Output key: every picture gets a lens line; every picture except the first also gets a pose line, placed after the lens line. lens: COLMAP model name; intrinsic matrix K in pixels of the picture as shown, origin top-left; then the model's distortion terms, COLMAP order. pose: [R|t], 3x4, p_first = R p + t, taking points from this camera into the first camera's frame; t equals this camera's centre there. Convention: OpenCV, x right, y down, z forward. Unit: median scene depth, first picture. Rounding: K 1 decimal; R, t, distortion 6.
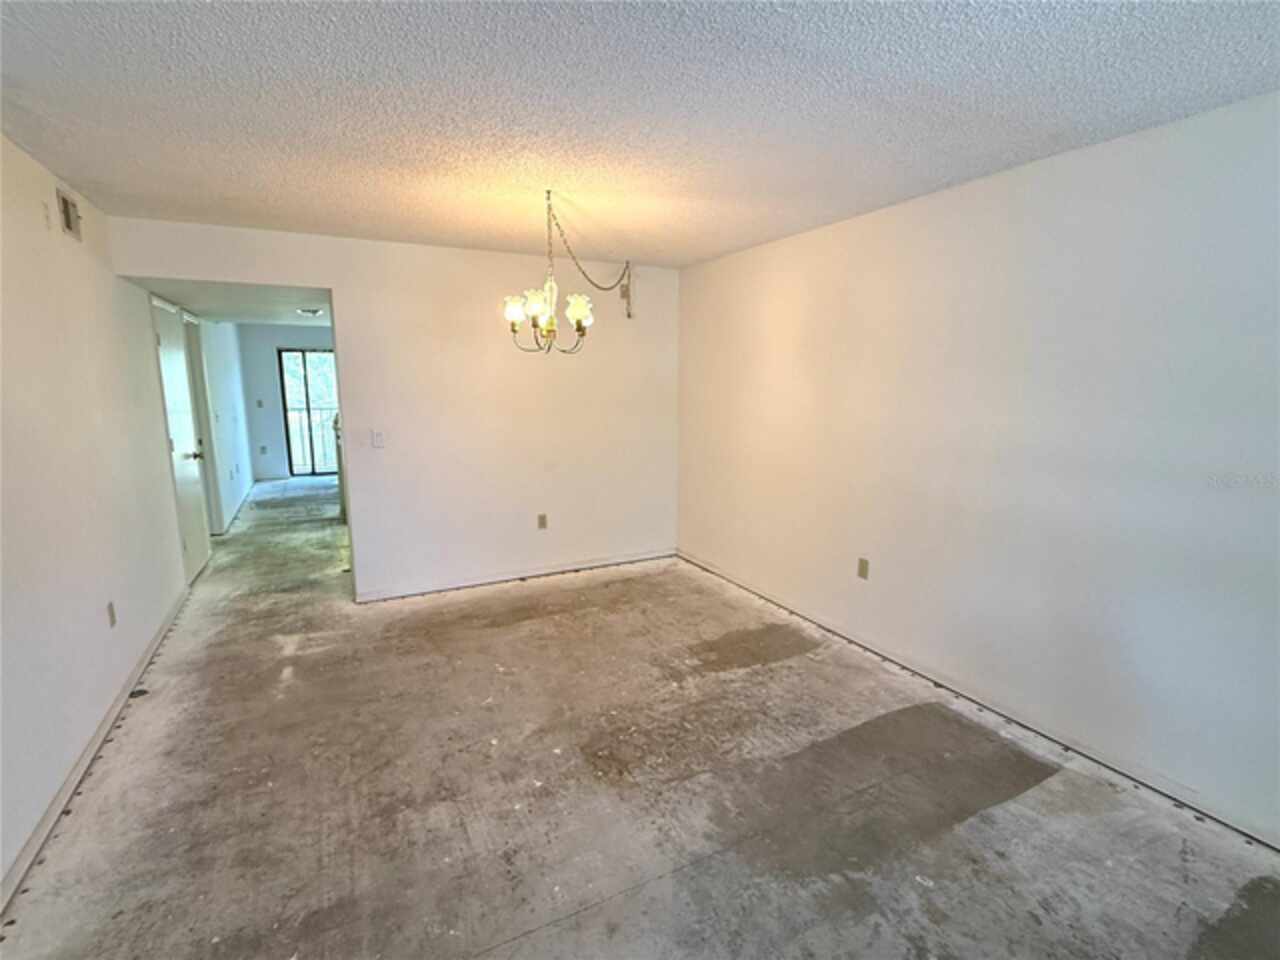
lens RADIAL K [[605.7, 0, 640.0], [0, 605.7, 480.0], [0, 0, 1]] dist [-0.000277, 0.000028]
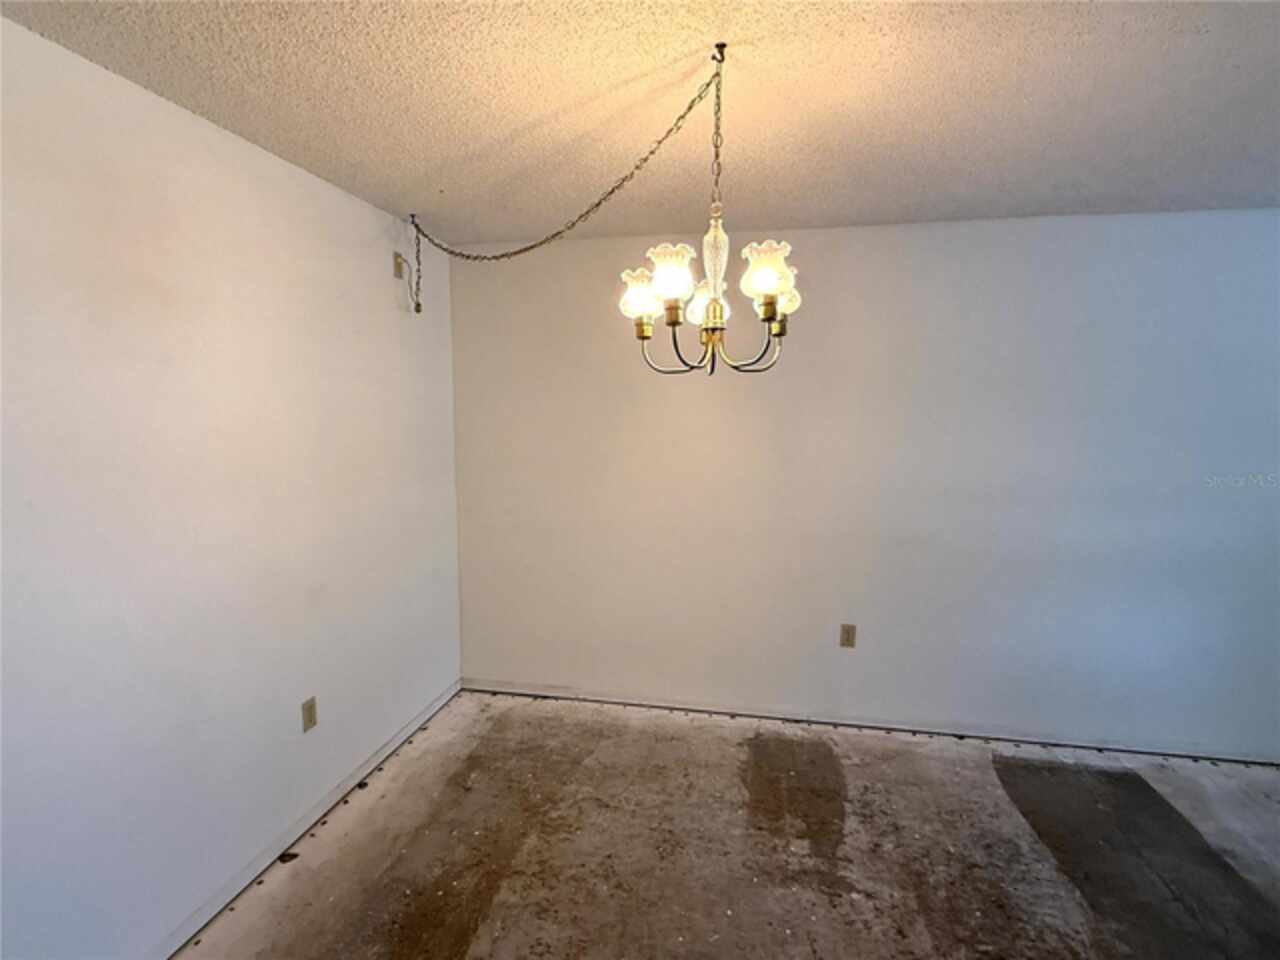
lens RADIAL K [[655.0, 0, 640.0], [0, 655.0, 480.0], [0, 0, 1]] dist [0.000610, -0.000214]
pose [[0.628062, -0.084764, 0.773533, -0.628050], [0.125337, 0.992090, 0.006947, -0.141728], [-0.768003, 0.092589, 0.633718, 0.748744]]
